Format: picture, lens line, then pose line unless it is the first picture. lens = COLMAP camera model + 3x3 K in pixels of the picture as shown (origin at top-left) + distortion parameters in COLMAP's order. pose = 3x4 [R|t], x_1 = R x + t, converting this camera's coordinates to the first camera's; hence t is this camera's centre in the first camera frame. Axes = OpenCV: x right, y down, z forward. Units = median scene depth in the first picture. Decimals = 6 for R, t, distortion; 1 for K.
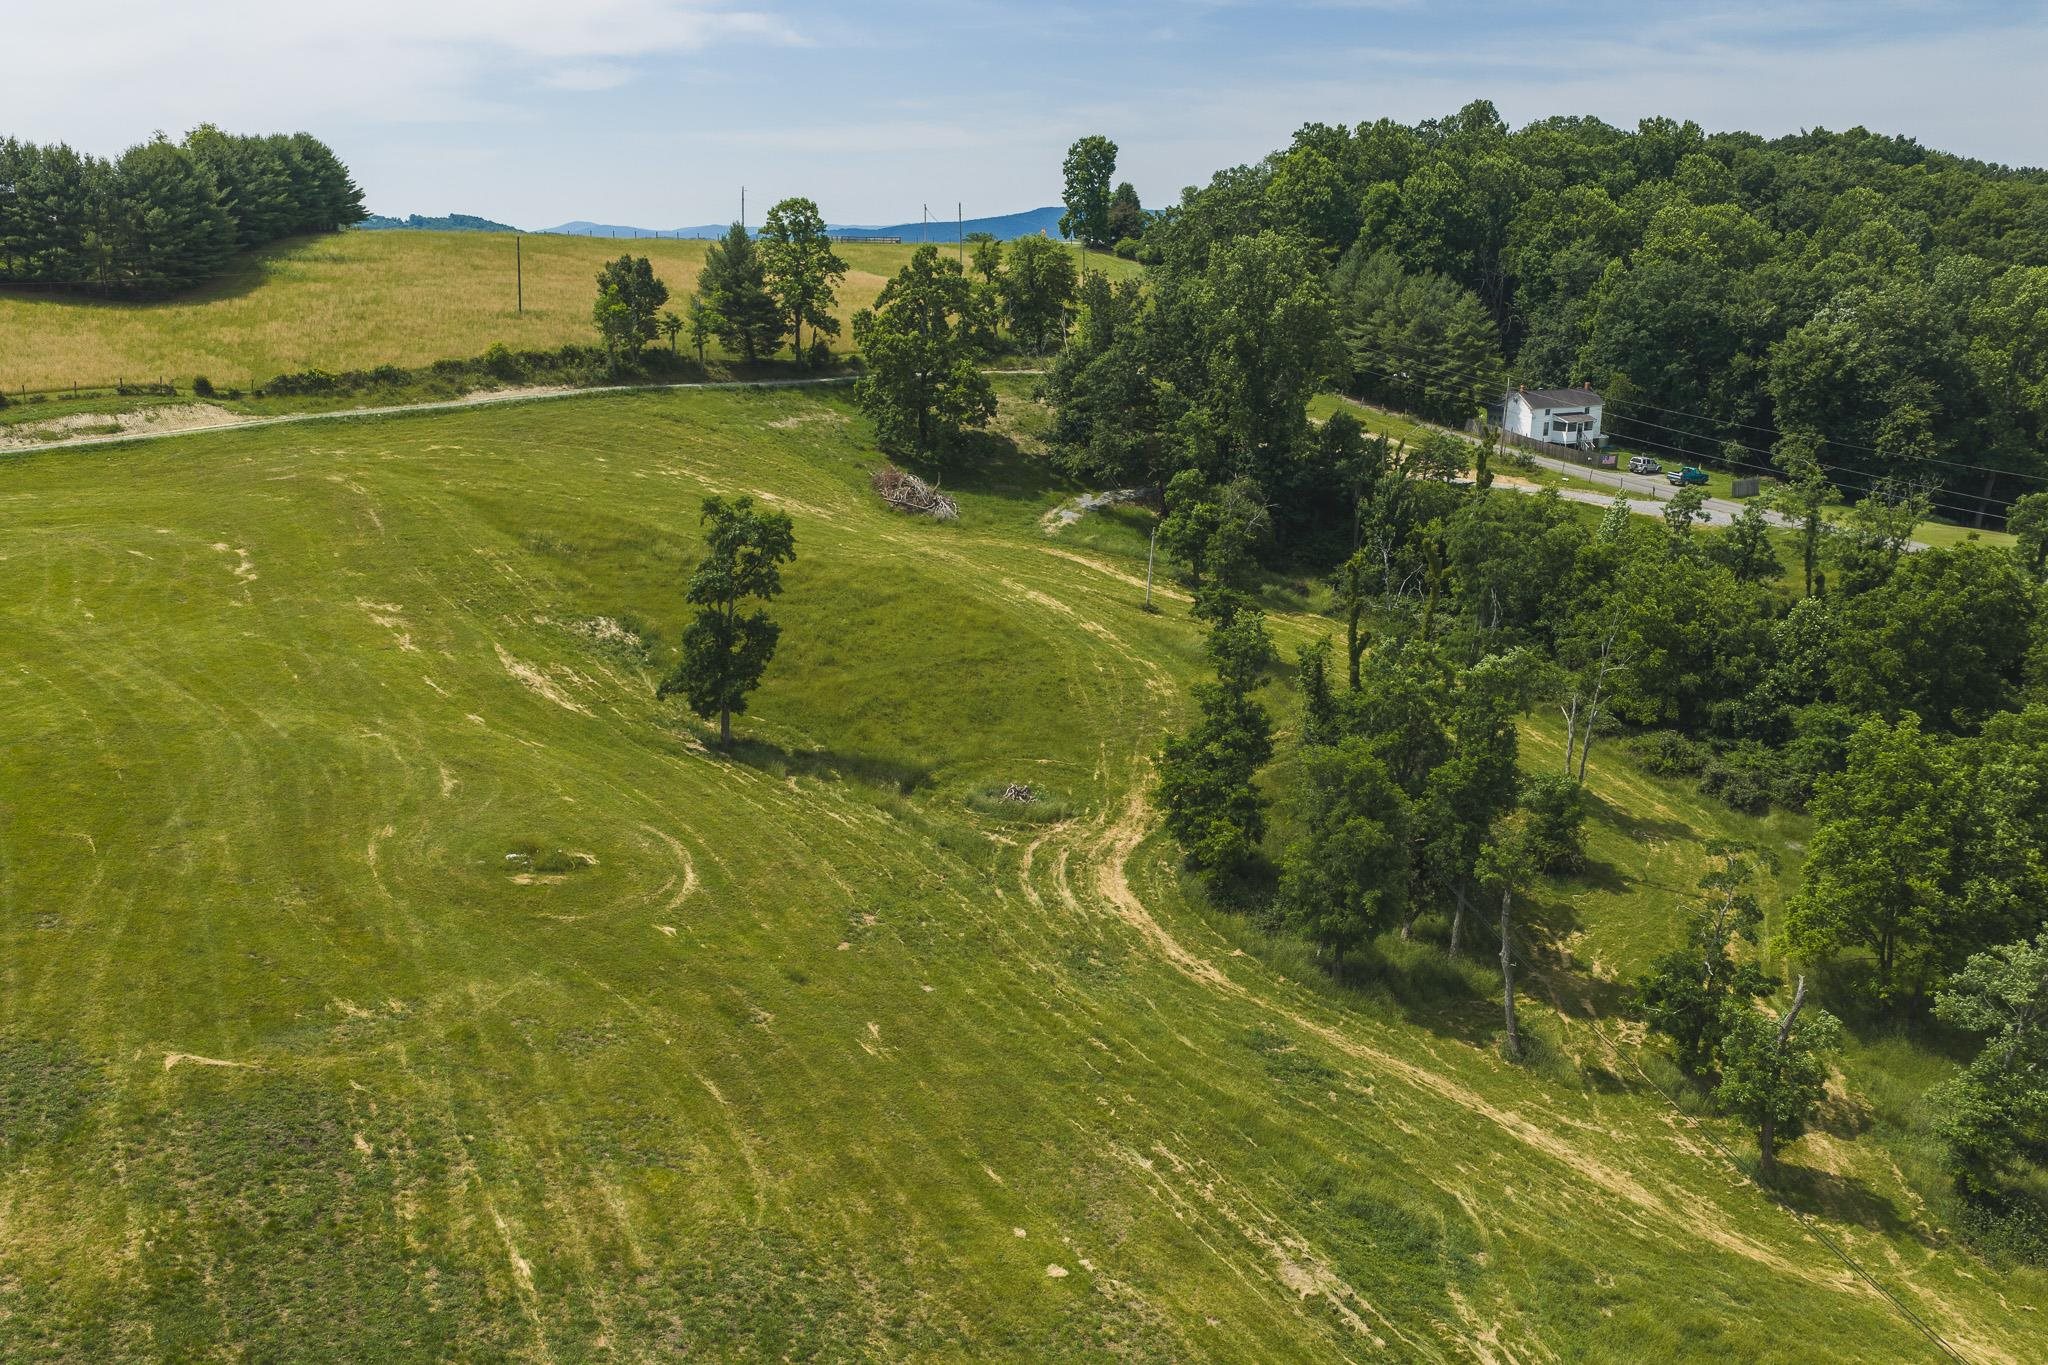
lens RADIAL K [[1685.1, 0, 1021.0], [0, 1685.1, 678.4], [0, 0, 1]] dist [0.015991, -0.030559]
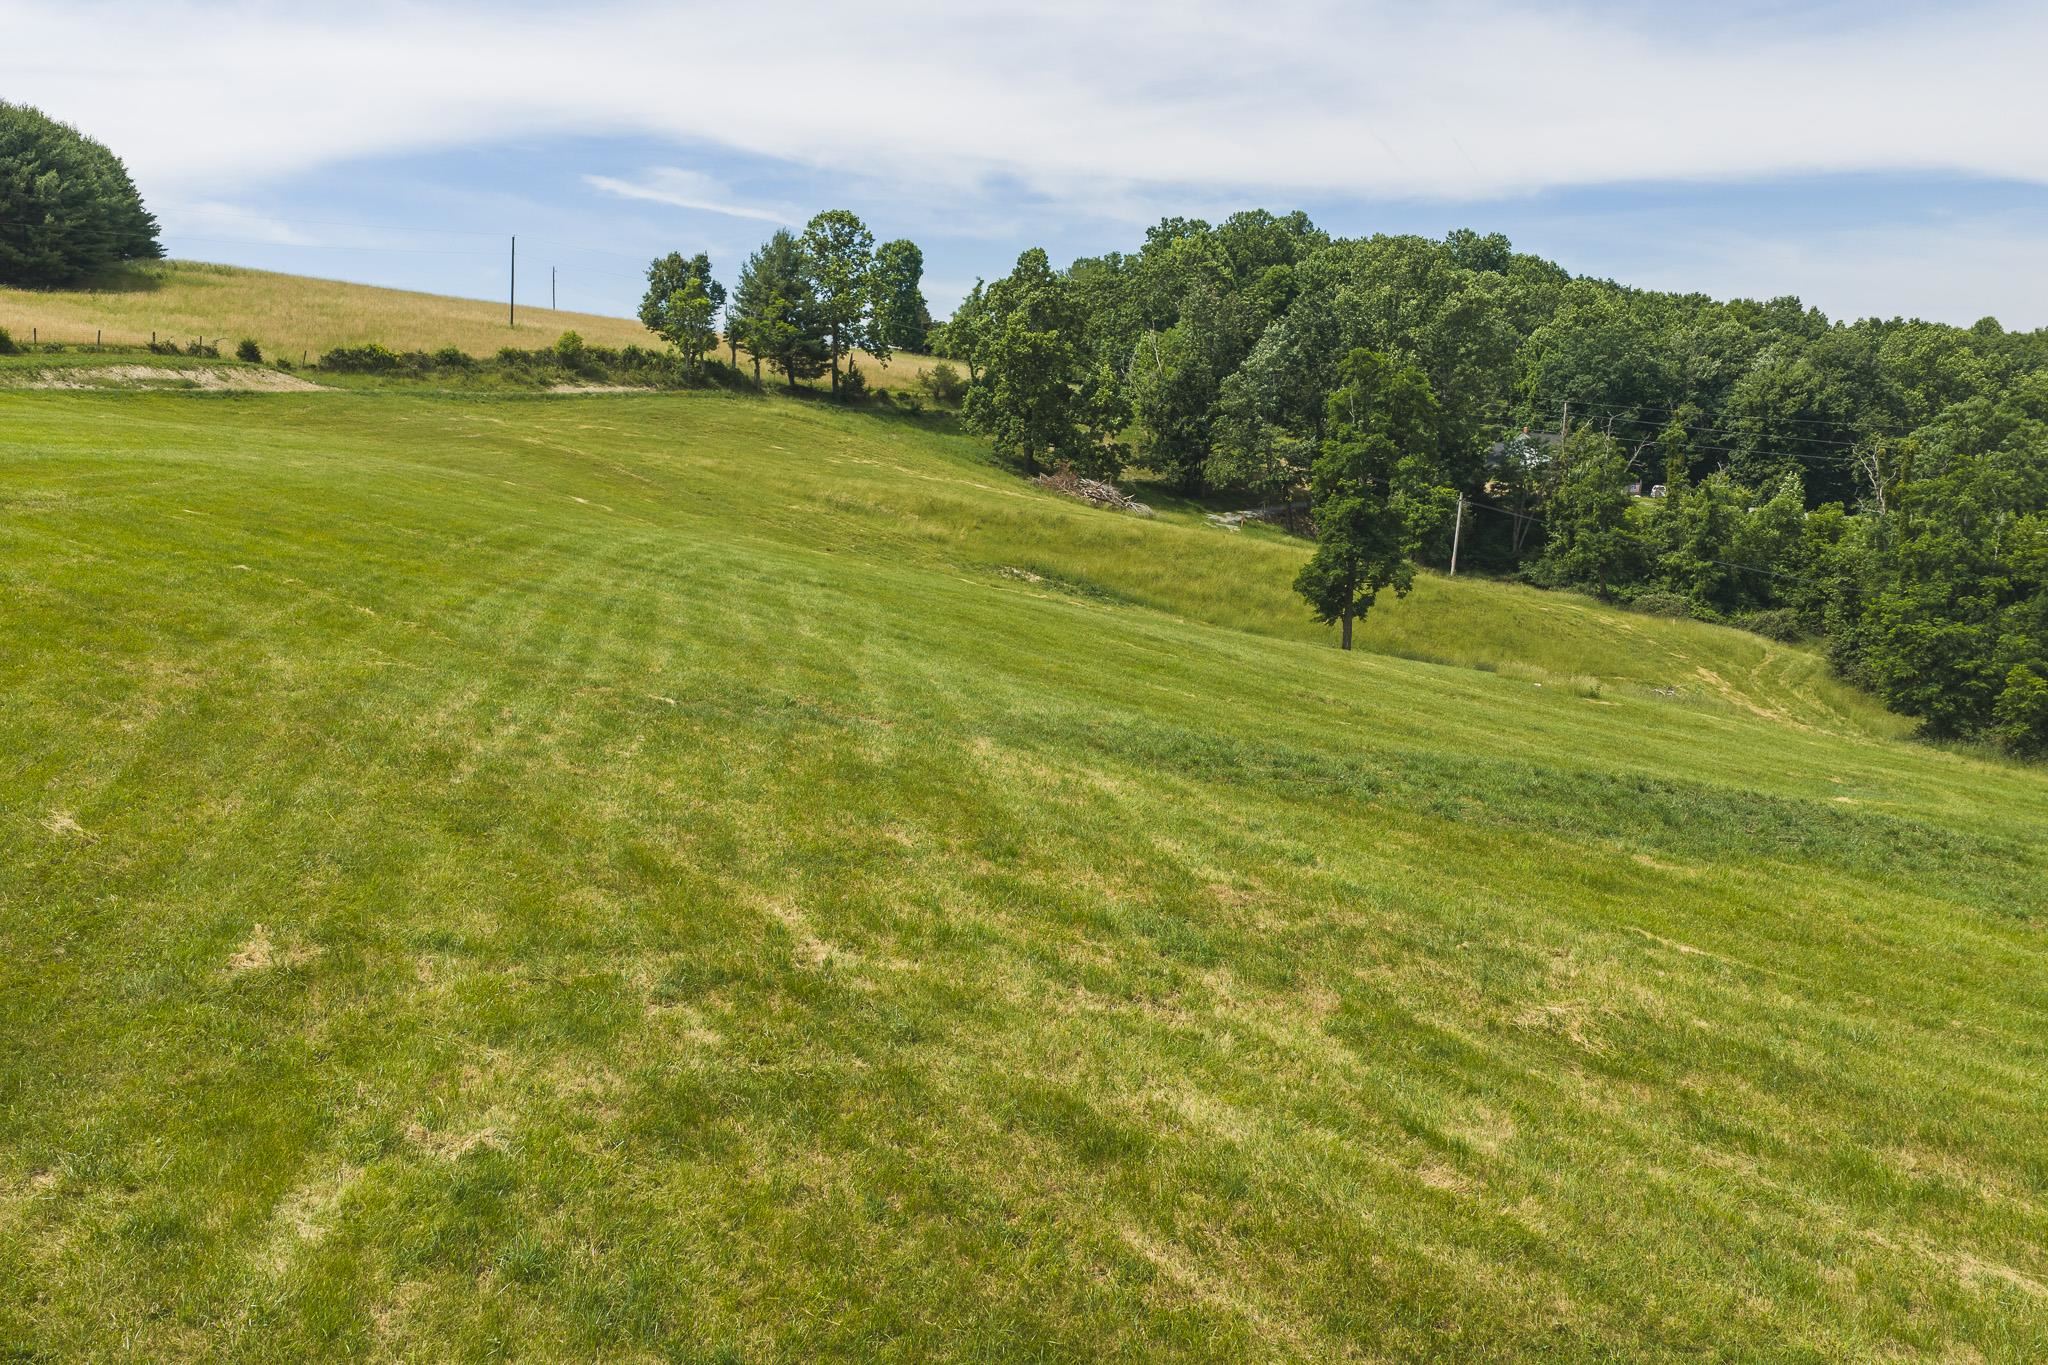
lens RADIAL K [[1685.1, 0, 1030.0], [0, 1685.1, 694.8], [0, 0, 1]] dist [0.015991, -0.030559]
pose [[0.946626, -0.039568, 0.319895, -0.348625], [0.077460, 0.991280, -0.106604, 0.080469], [-0.312887, 0.125693, 0.941437, 0.156688]]
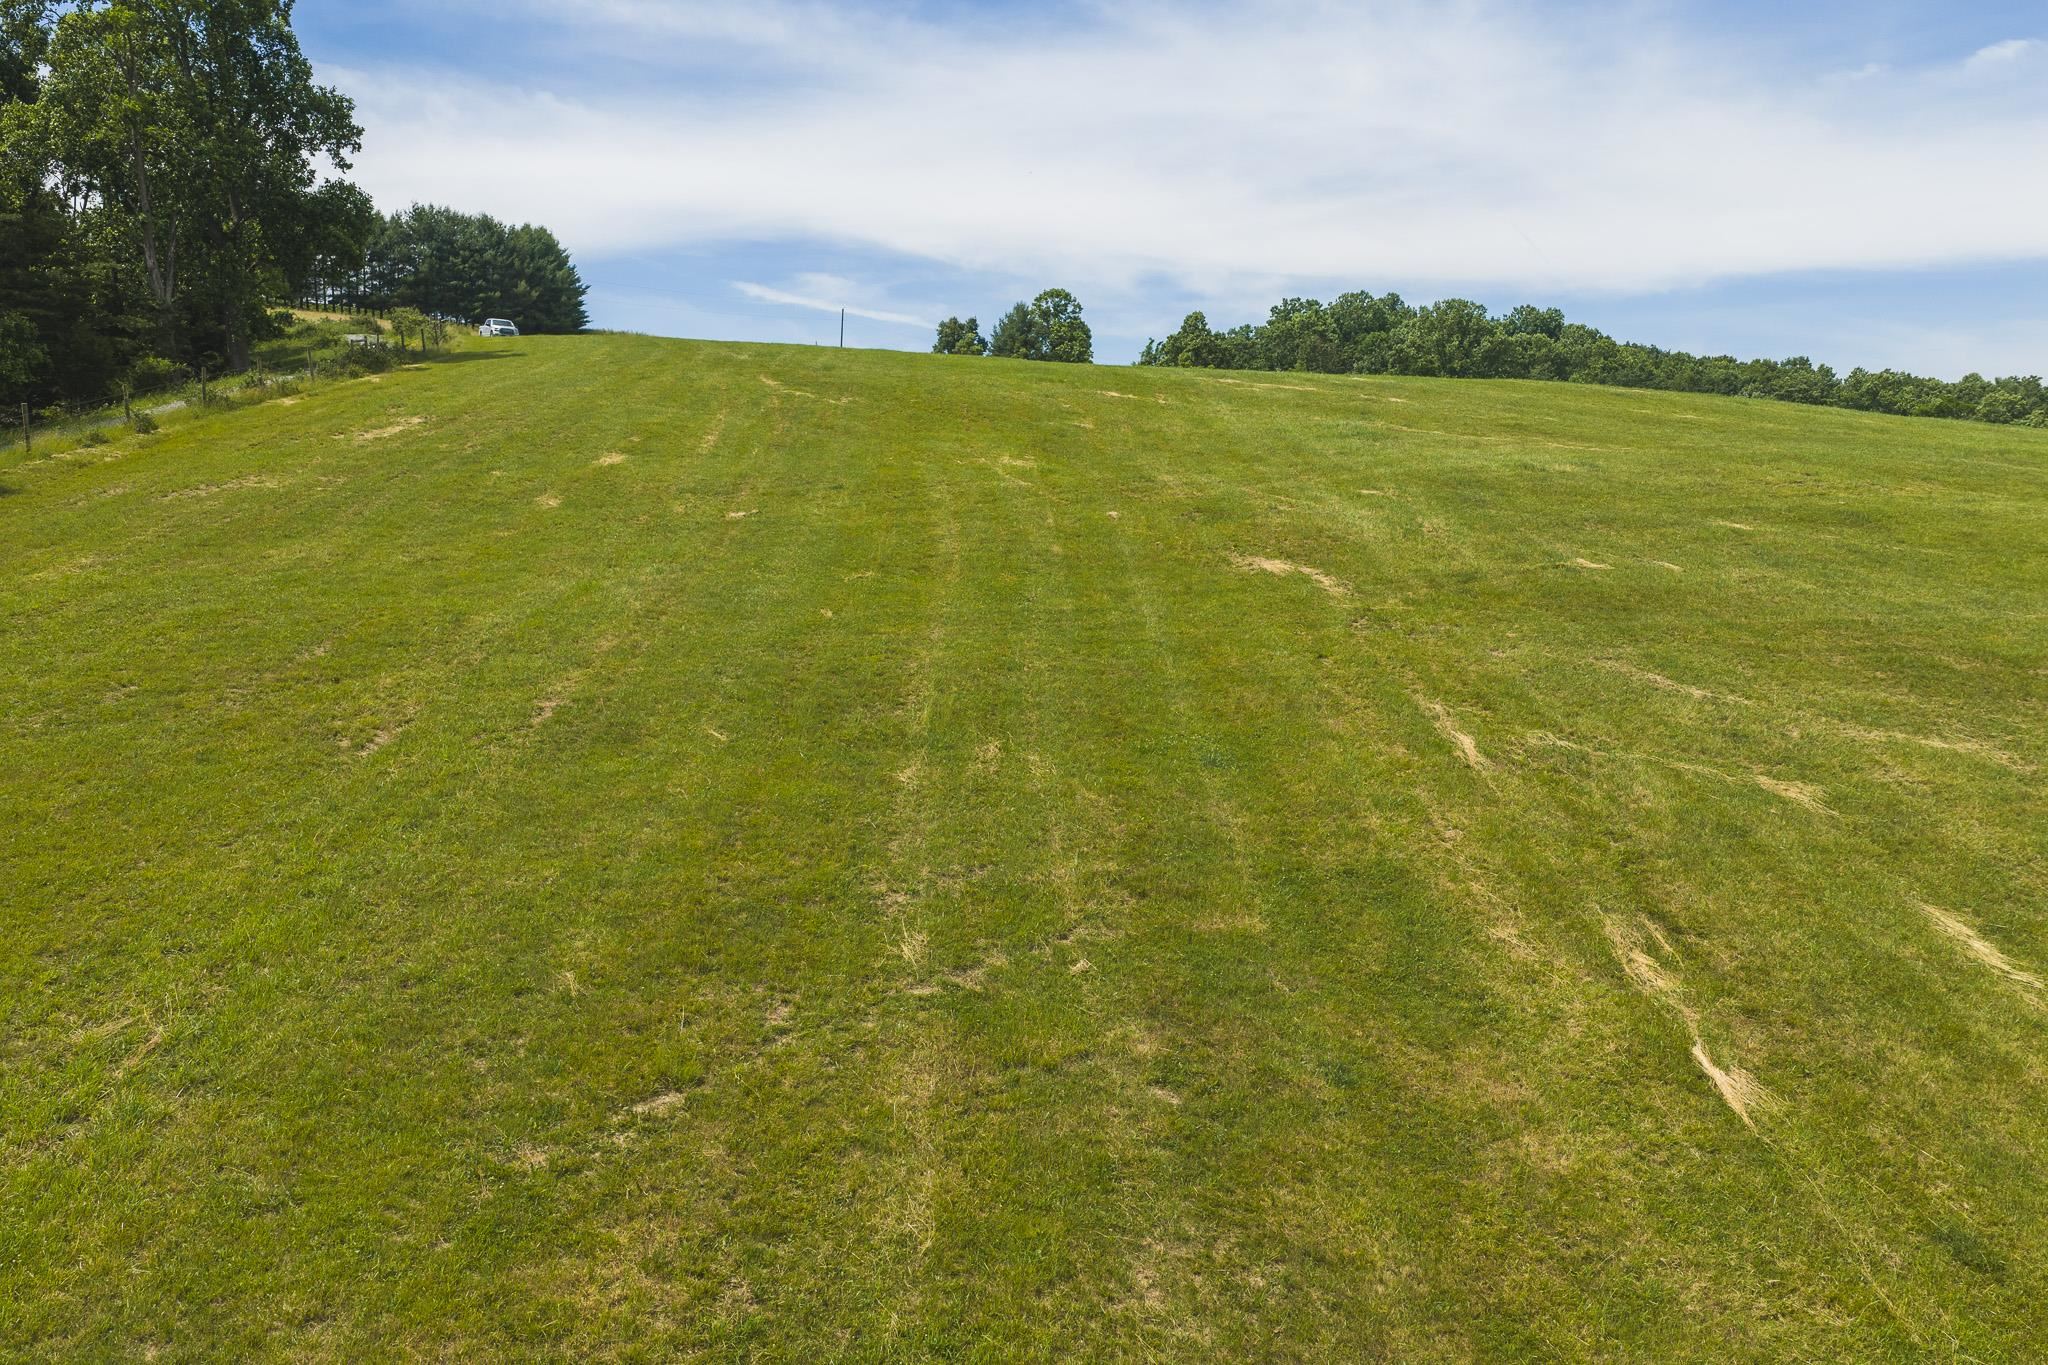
lens RADIAL K [[1685.1, 0, 1029.6], [0, 1685.1, 683.9], [0, 0, 1]] dist [0.015991, -0.030559]
pose [[0.967165, -0.016010, 0.253643, -0.509717], [0.061837, 0.982846, -0.173754, 0.250913], [-0.246510, 0.183733, 0.951564, -0.185823]]
